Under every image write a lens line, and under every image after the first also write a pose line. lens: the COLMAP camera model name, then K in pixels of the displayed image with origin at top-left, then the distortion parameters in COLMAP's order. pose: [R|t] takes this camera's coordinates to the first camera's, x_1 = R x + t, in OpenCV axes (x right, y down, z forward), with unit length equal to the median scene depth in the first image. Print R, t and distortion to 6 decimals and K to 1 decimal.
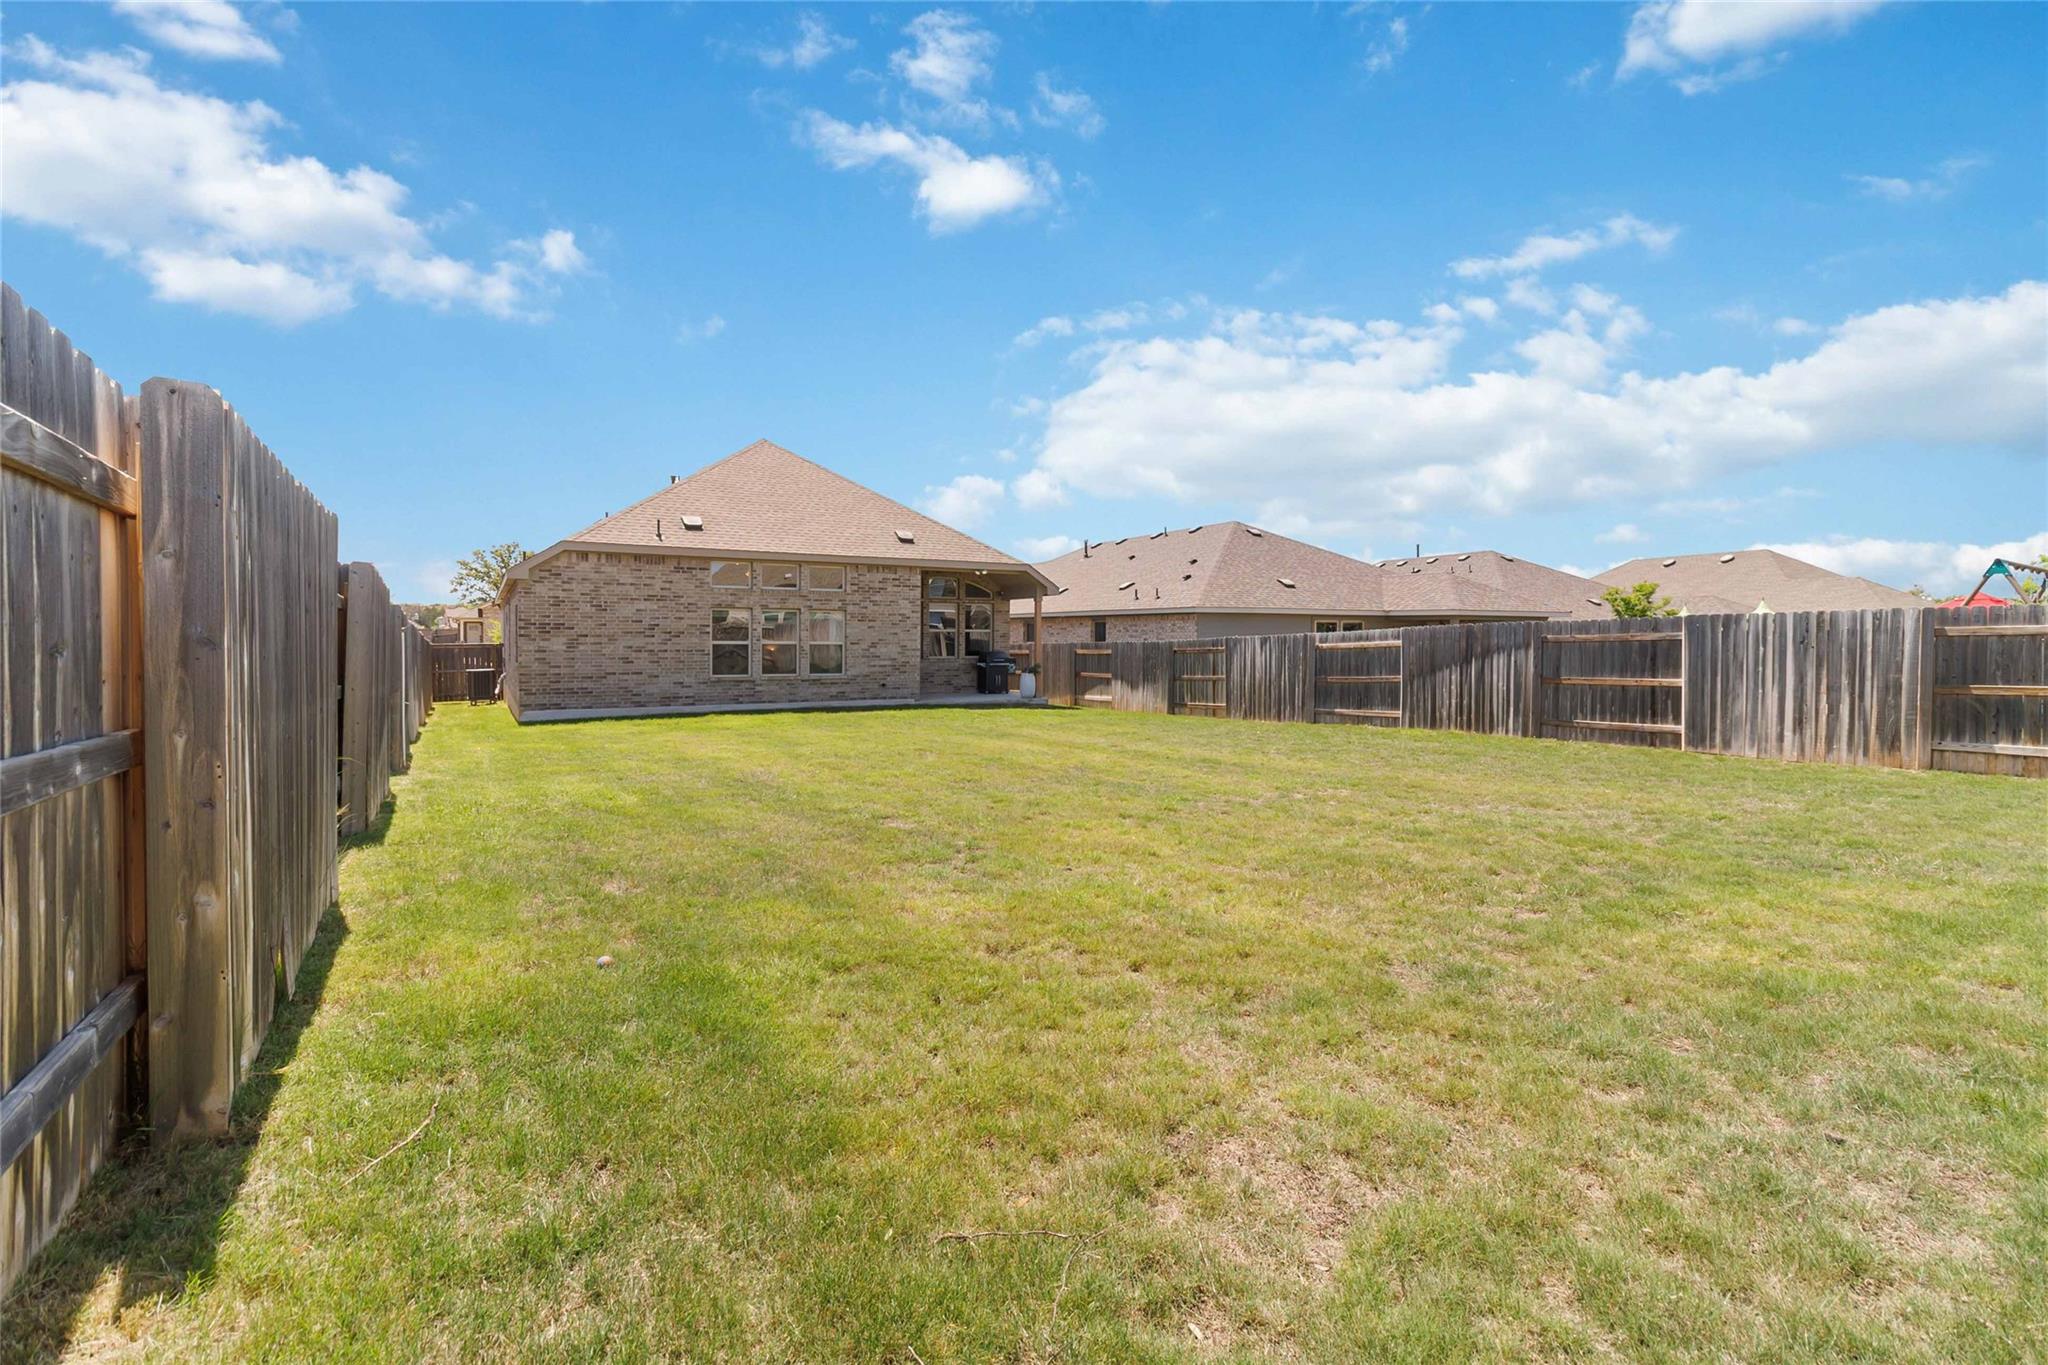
lens RADIAL K [[944.3, 0, 1031.4], [0, 944.3, 647.1], [0, 0, 1]] dist [0.003896, 0.001168]
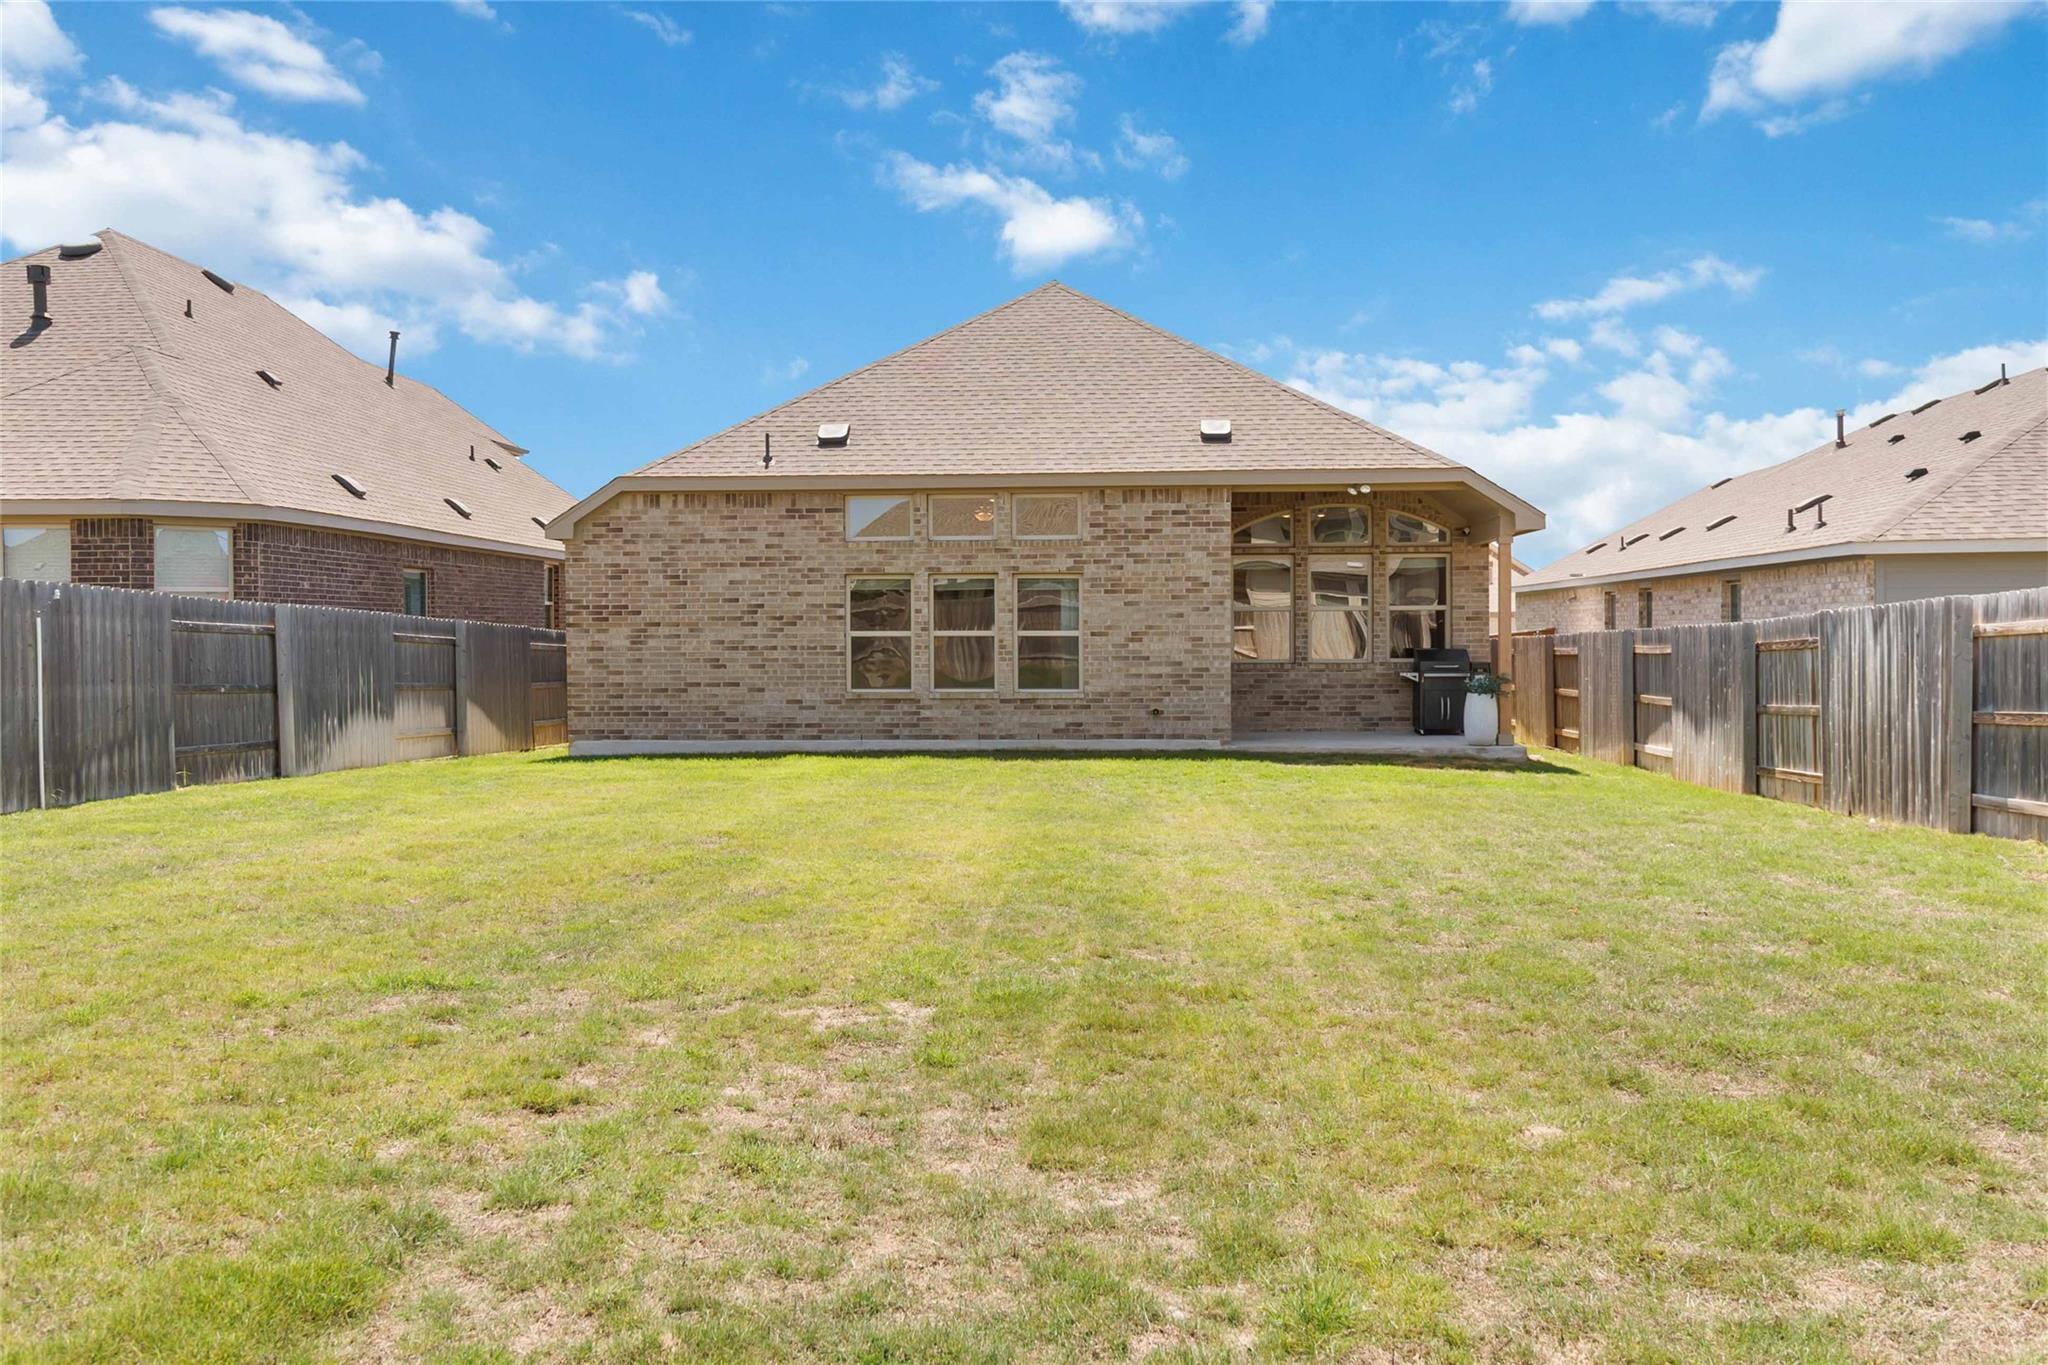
lens RADIAL K [[1617.9, 0, 1024.6], [0, 1617.9, 637.6], [0, 0, 1]] dist [0.008750, -0.000063]
pose [[0.826297, -0.006950, -0.563192, 0.327691], [0.003129, 0.999965, -0.007748, 0.005683], [0.563226, 0.004640, 0.826290, 0.228312]]
